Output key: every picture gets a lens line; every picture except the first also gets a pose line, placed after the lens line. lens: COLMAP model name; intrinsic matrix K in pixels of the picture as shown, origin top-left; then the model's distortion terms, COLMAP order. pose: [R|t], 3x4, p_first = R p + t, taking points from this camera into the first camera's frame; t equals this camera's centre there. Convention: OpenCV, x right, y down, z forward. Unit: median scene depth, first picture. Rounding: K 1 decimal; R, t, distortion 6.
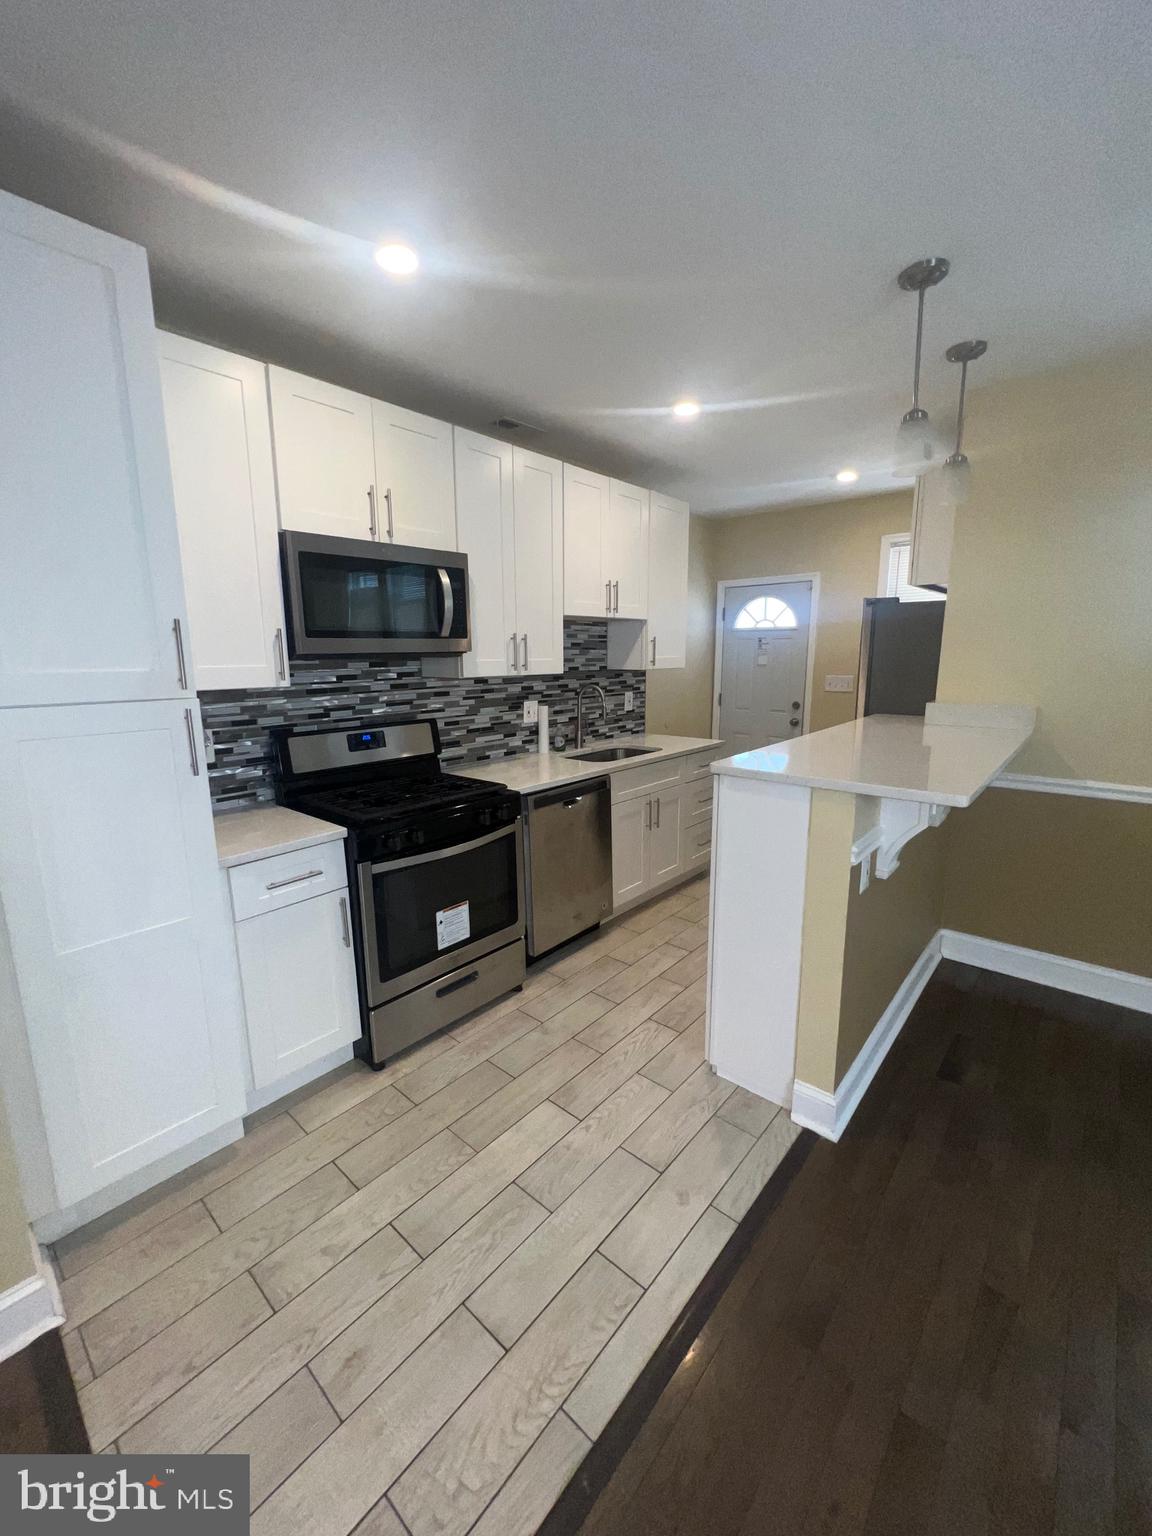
lens RADIAL K [[613.8, 0, 579.2], [0, 613.8, 763.6], [0, 0, 1]] dist [-0.002010, -0.000074]
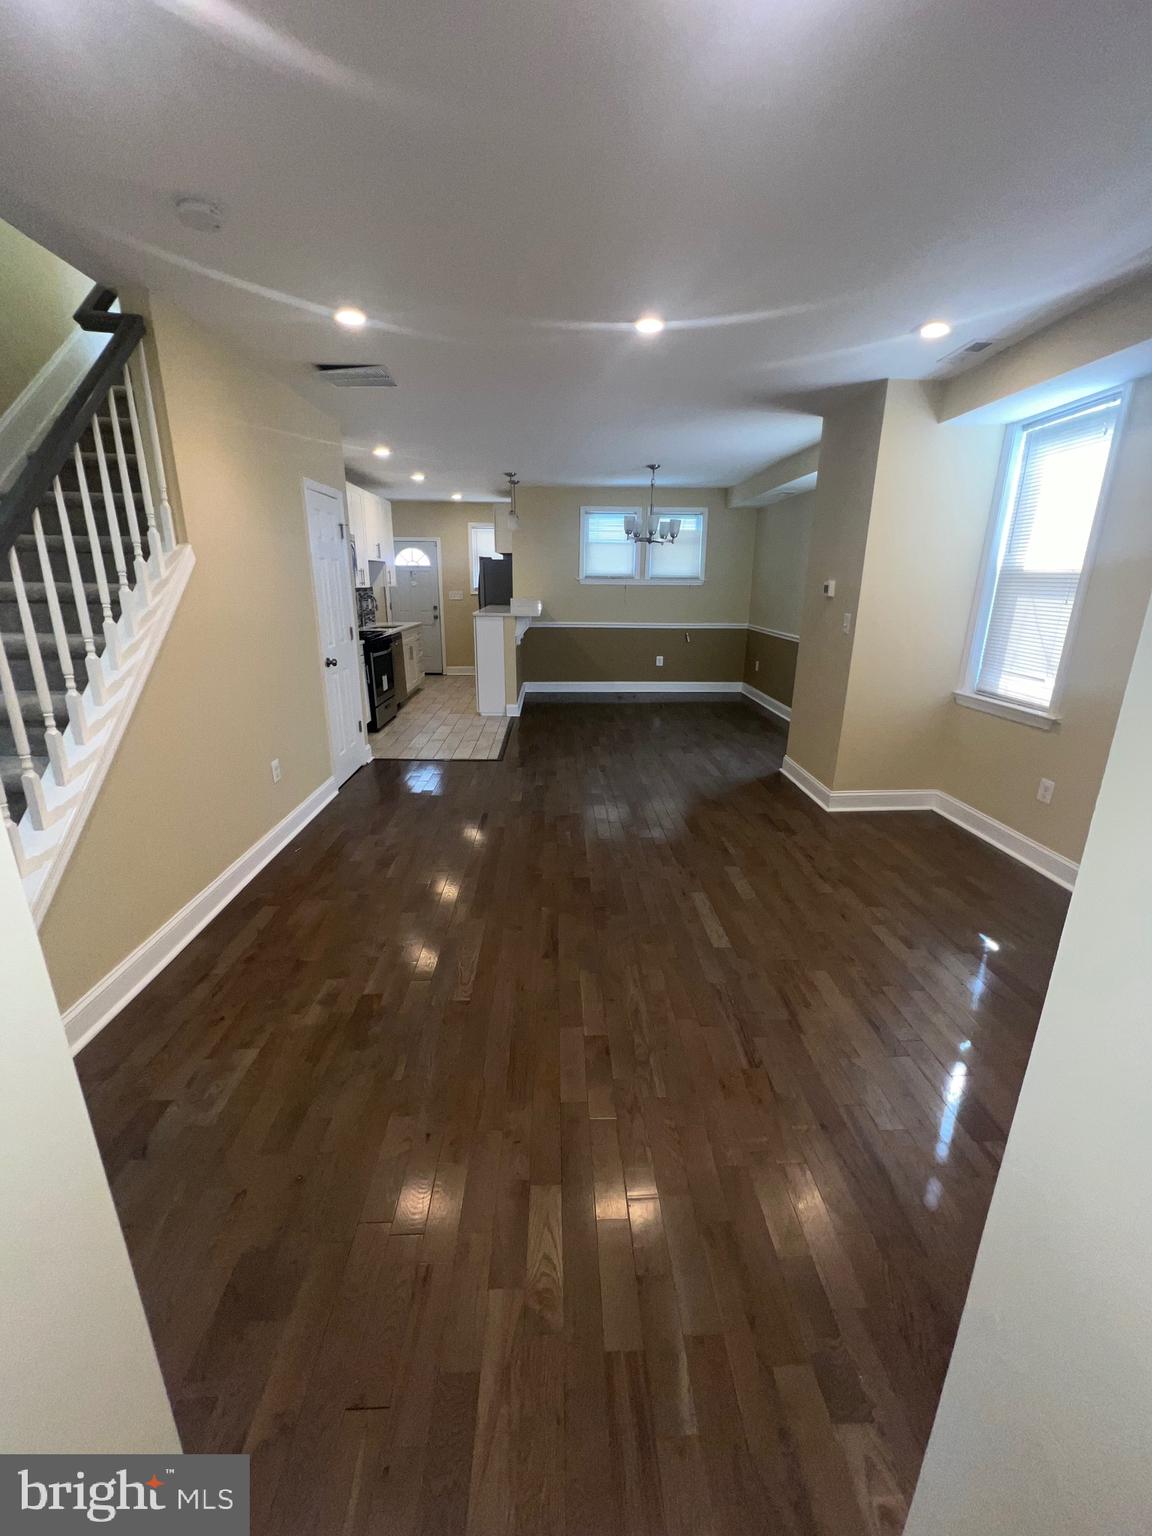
lens RADIAL K [[613.8, 0, 579.2], [0, 613.8, 763.6], [0, 0, 1]] dist [-0.002010, -0.000074]
pose [[0.731080, -0.183261, 0.657220, -1.790918], [0.108606, 0.982228, 0.153077, 0.371991], [-0.673593, -0.040534, 0.737990, -1.973611]]
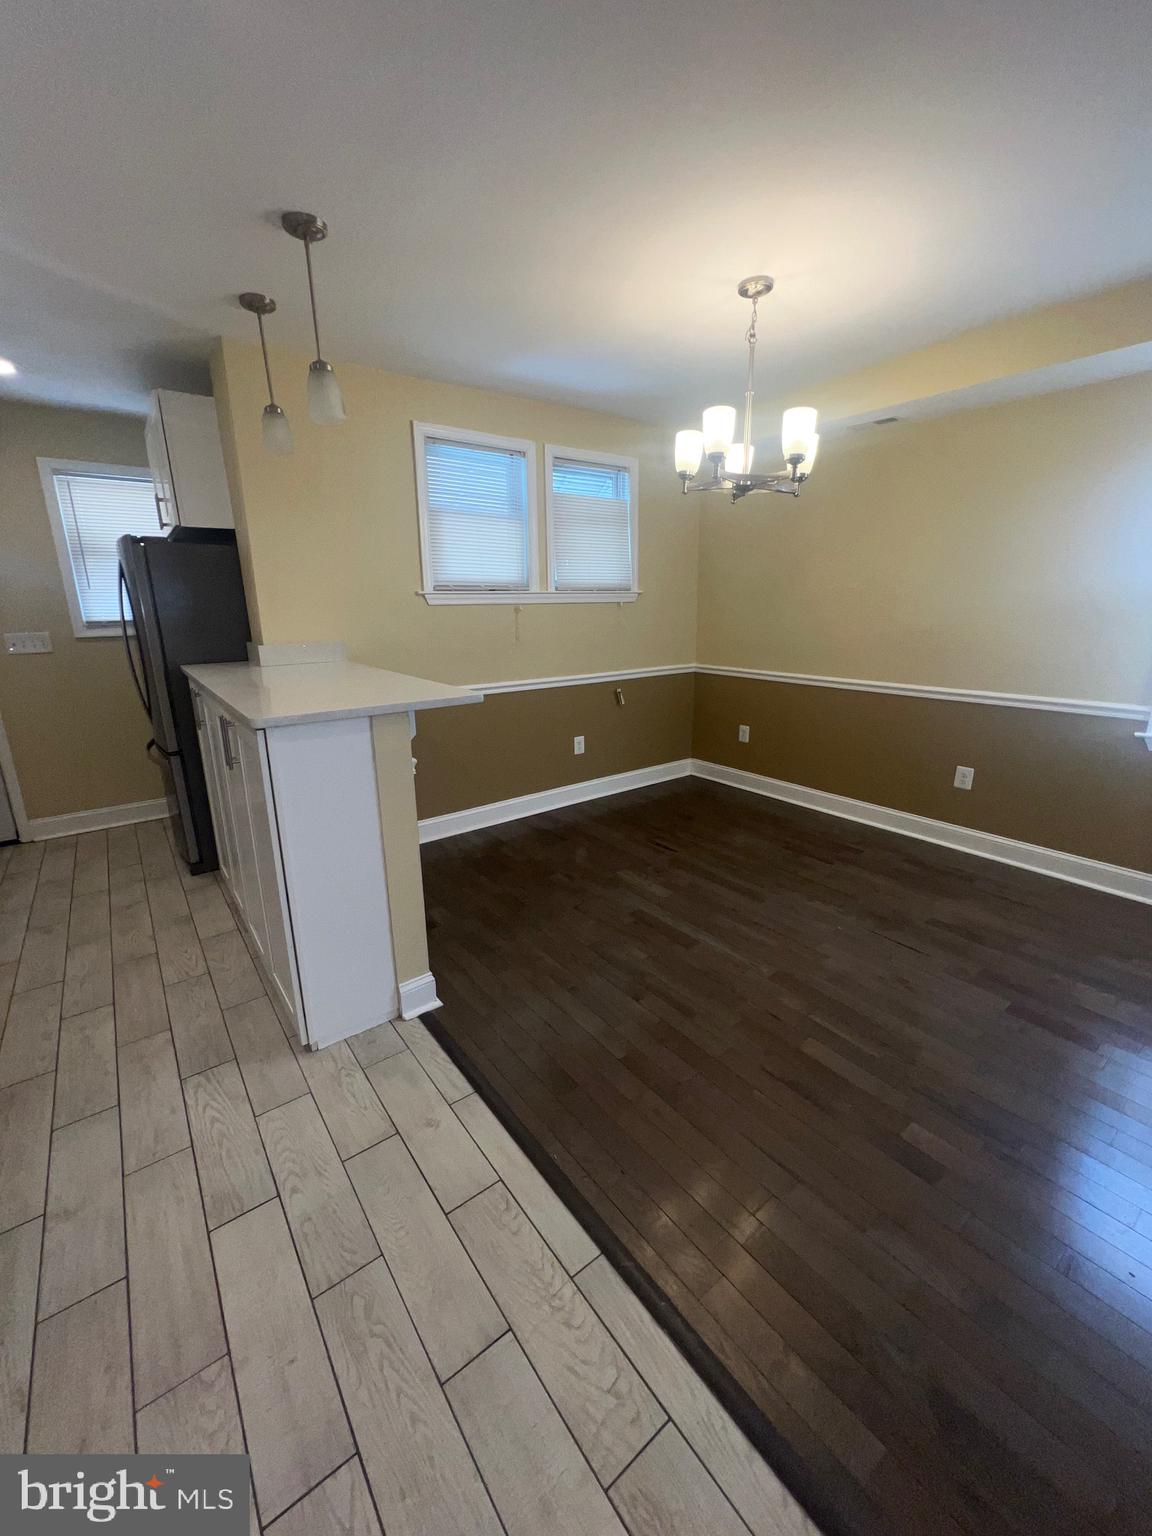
lens RADIAL K [[612.7, 0, 571.7], [0, 612.7, 764.7], [0, 0, 1]] dist [0.000567, 0.000215]
pose [[0.206875, -0.251746, 0.945424, -0.553751], [0.177542, 0.959944, 0.216763, -0.053759], [-0.962123, 0.123010, 0.243284, 0.402535]]
